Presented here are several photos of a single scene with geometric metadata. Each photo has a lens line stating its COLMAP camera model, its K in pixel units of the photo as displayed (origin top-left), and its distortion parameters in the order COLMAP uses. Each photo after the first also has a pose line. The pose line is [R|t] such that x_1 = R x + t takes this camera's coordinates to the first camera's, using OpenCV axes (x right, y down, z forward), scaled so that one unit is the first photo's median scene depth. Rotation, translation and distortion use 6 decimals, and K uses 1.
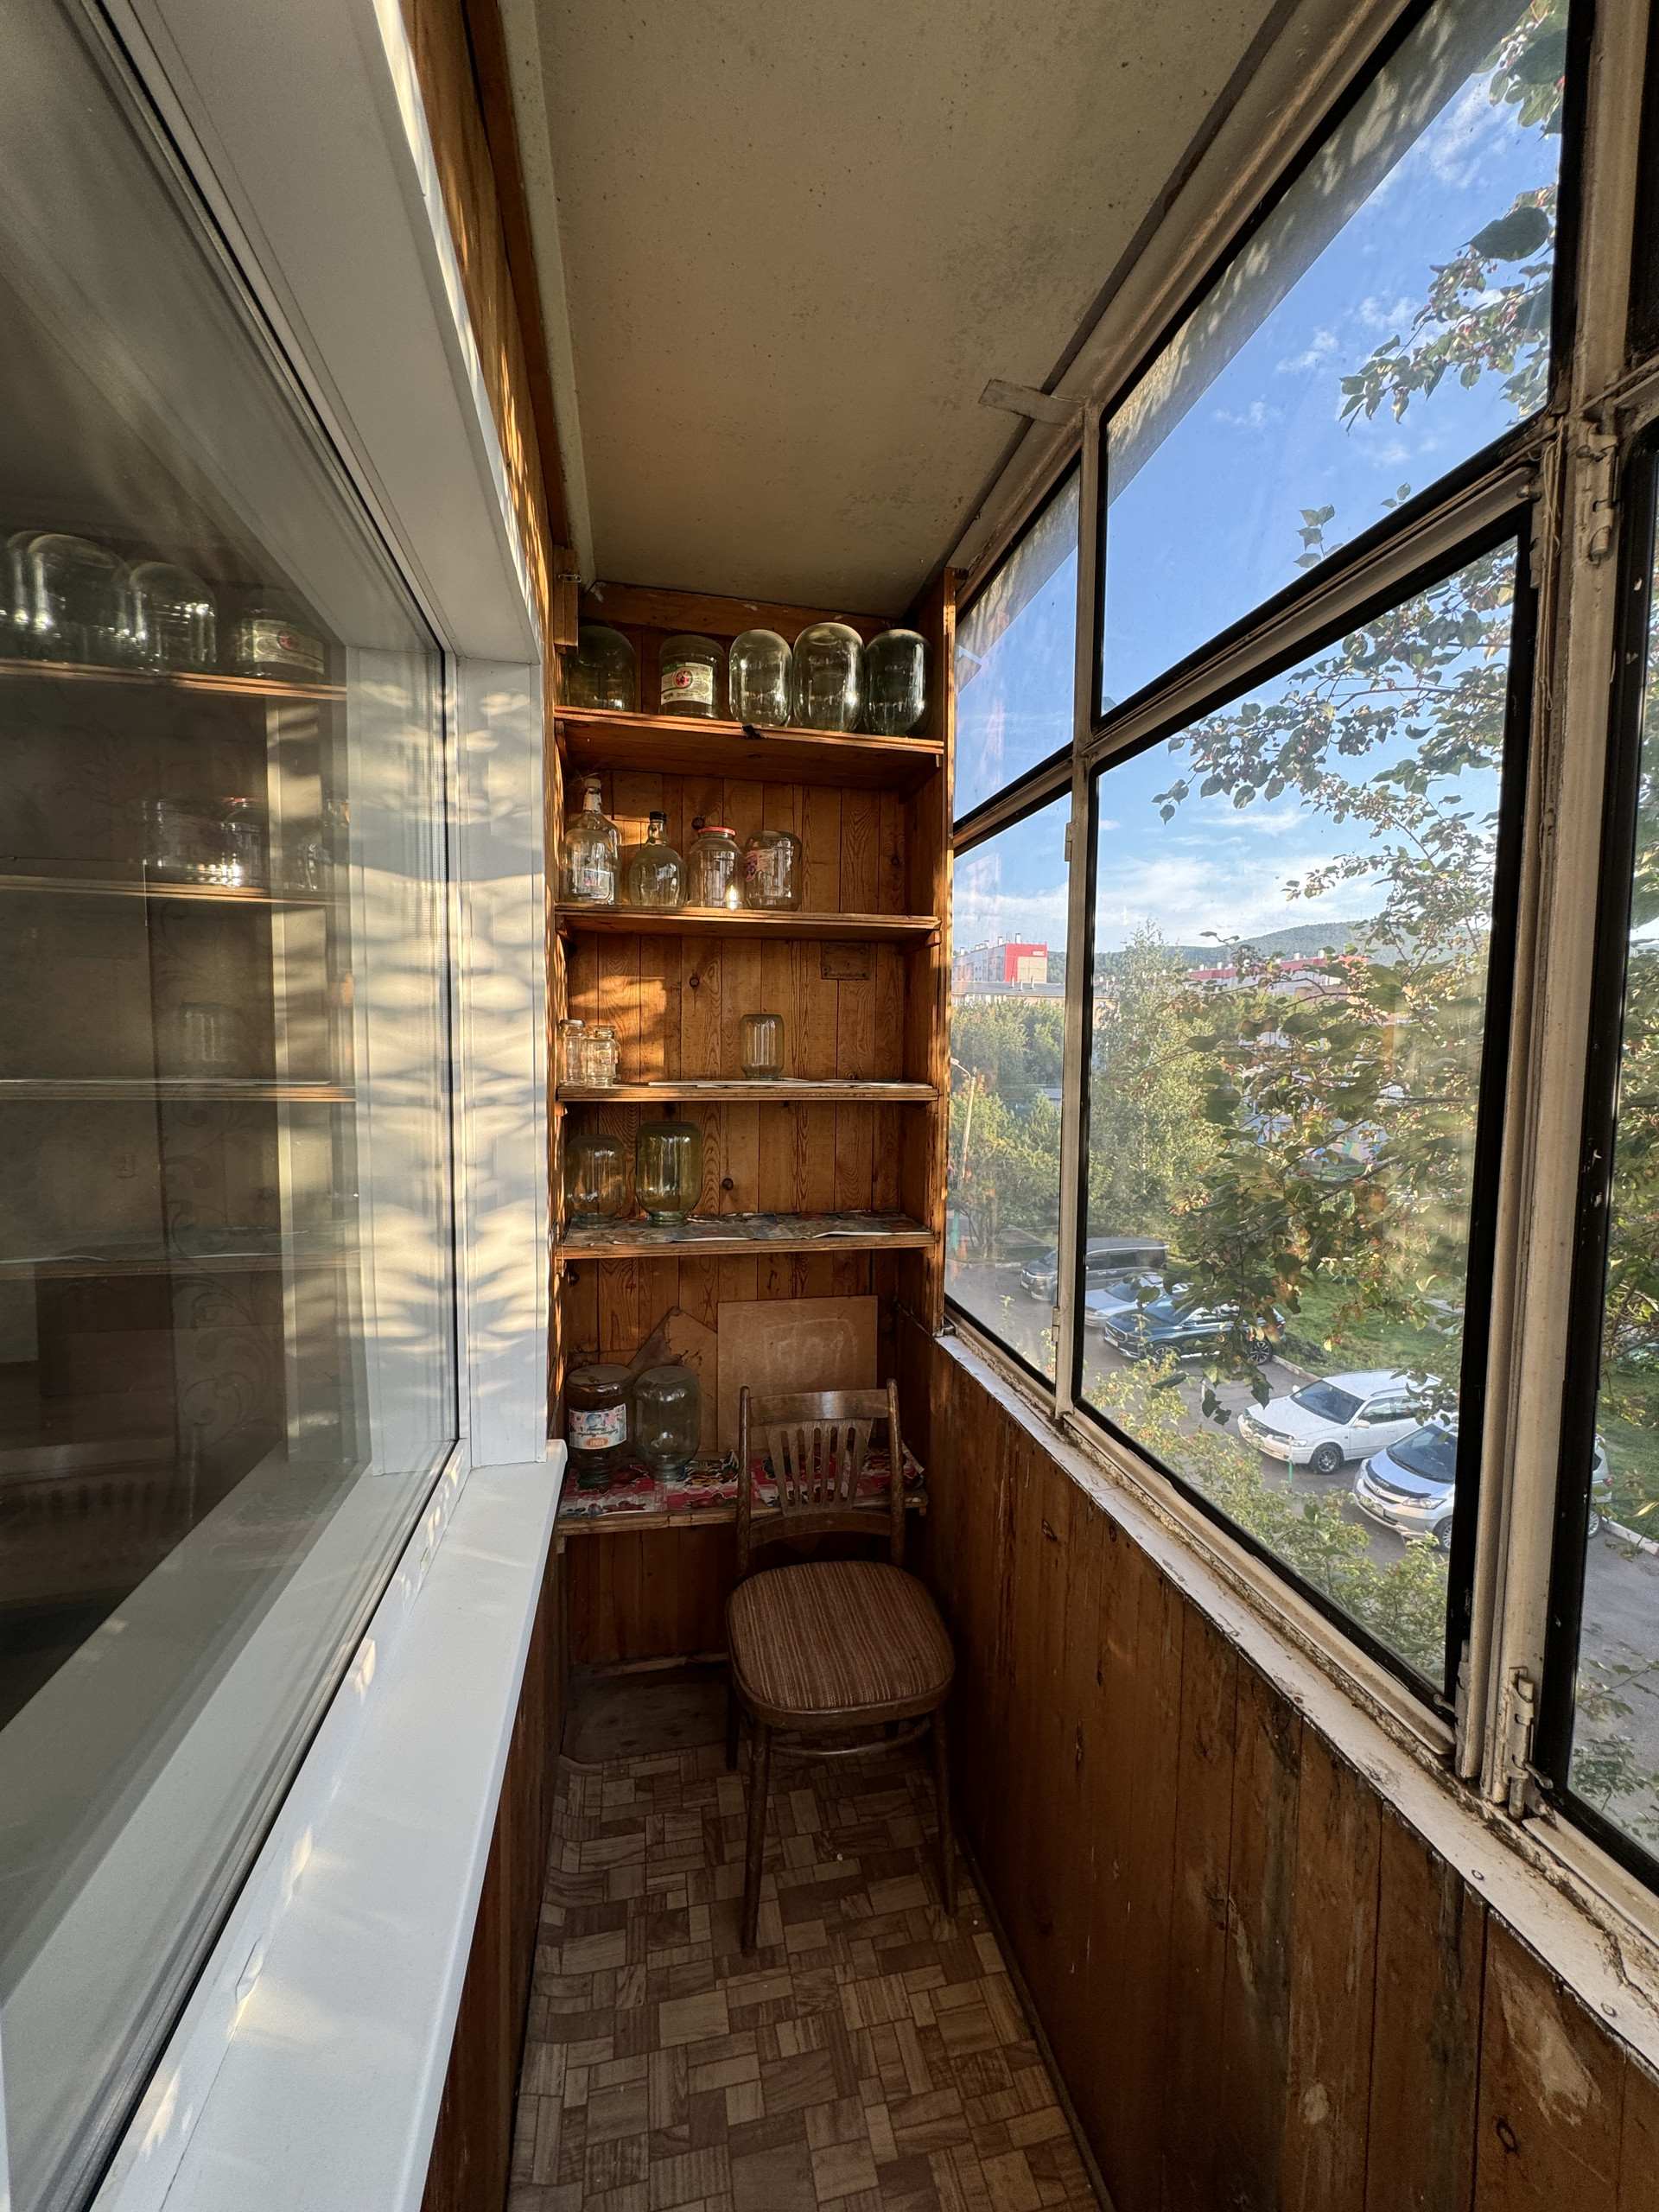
lens RADIAL K [[882.7, 0, 829.4], [0, 882.7, 1106.5], [0, 0, 1]] dist [-0.002991, 0.000522]
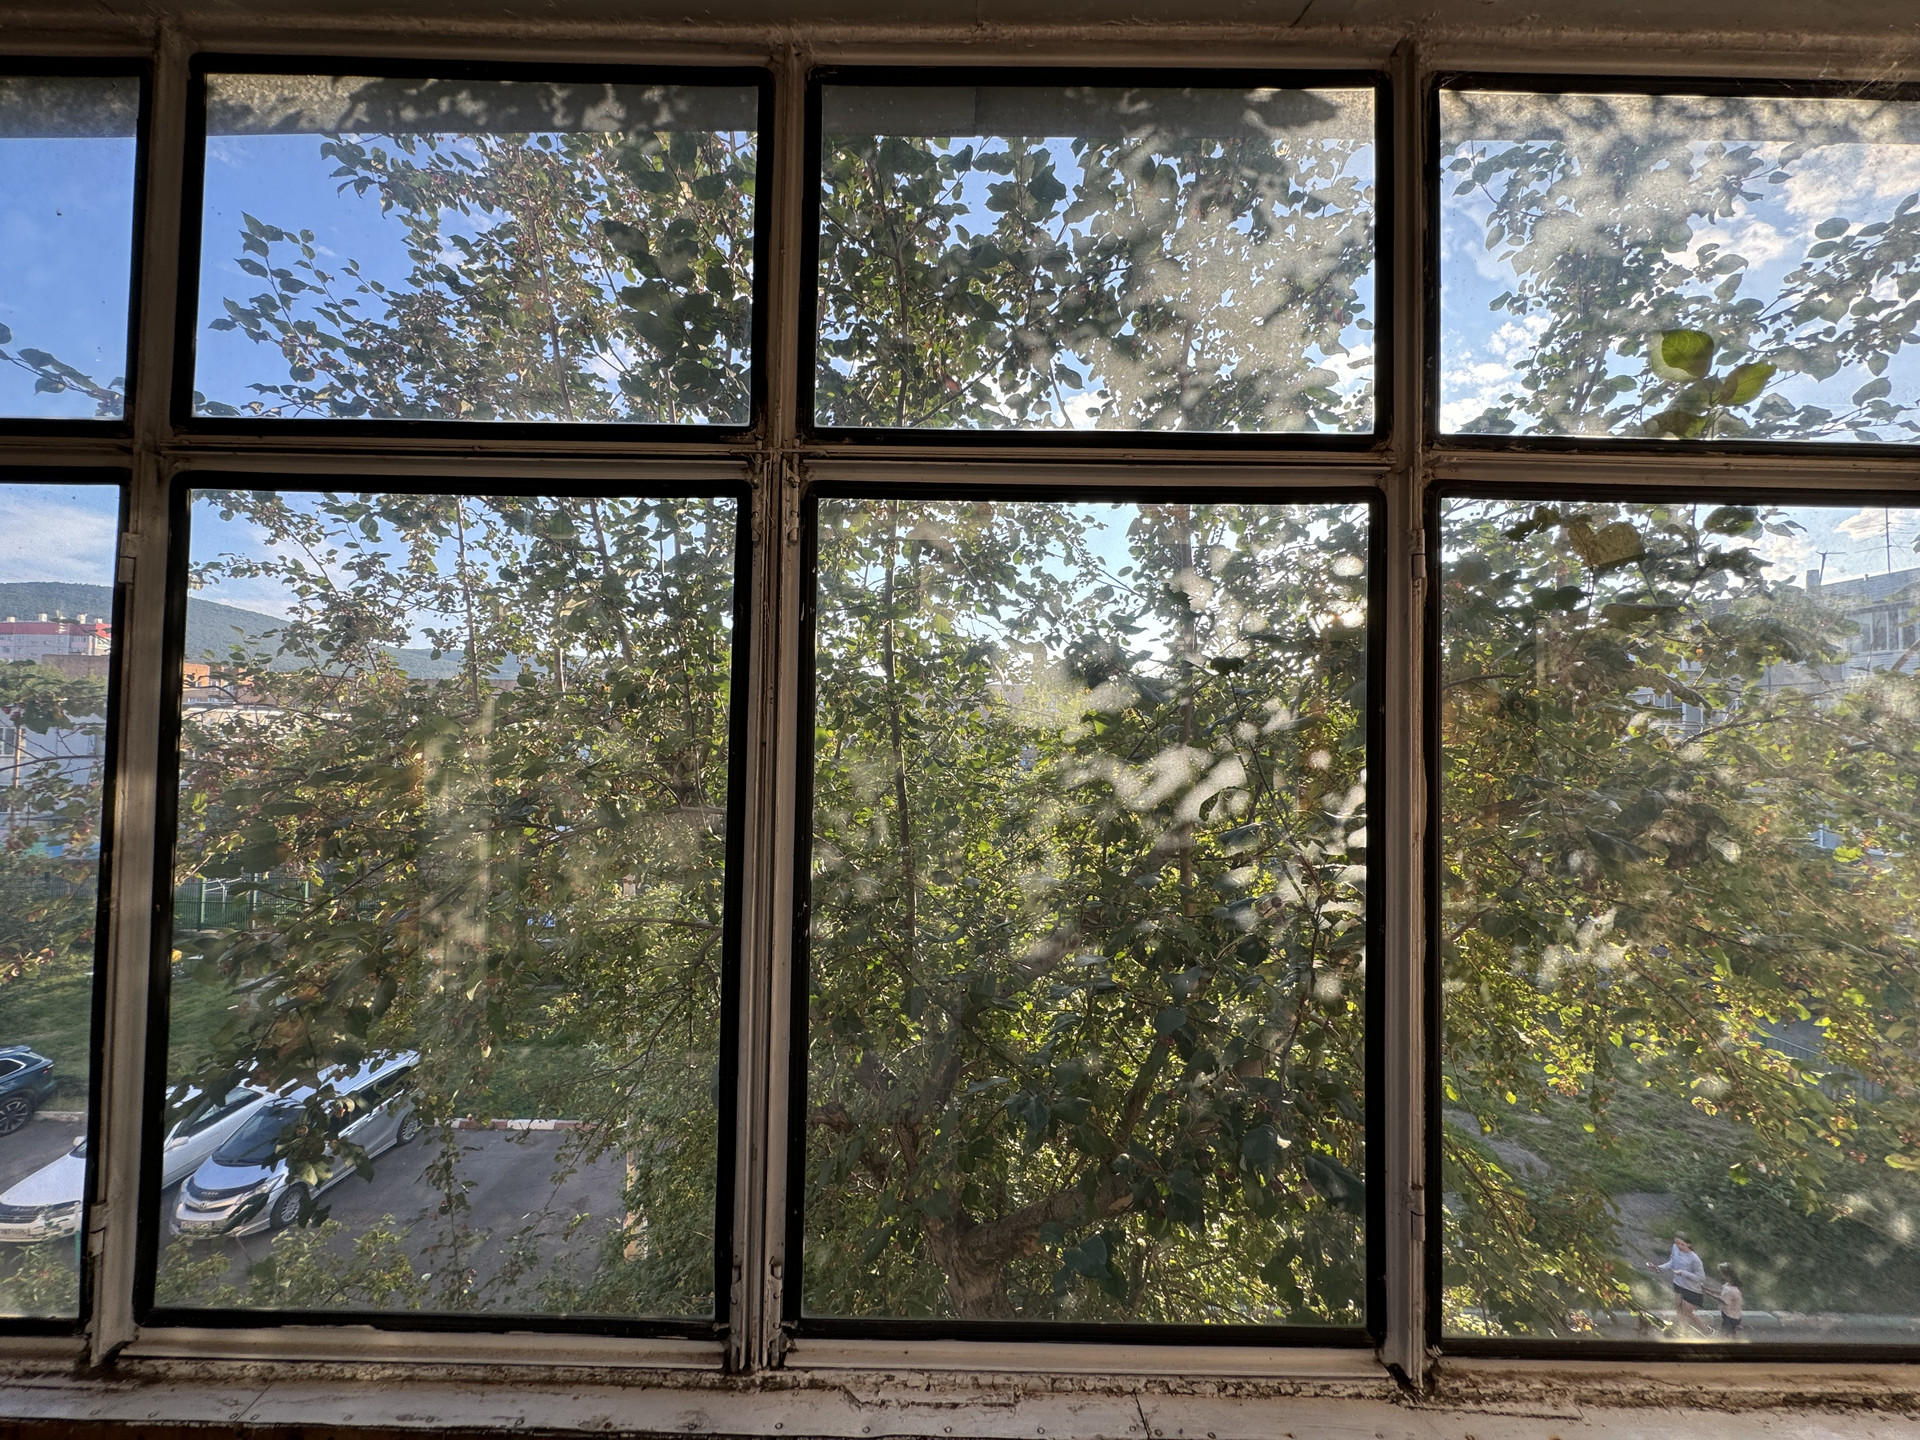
lens RADIAL K [[766.2, 0, 957.6], [0, 766.2, 718.8], [0, 0, 1]] dist [-0.002991, 0.000522]
pose [[0.203503, 0.023535, 0.978791, -0.215379], [0.052359, 0.998019, -0.034884, -0.103052], [-0.977673, 0.058348, 0.201868, 0.194185]]
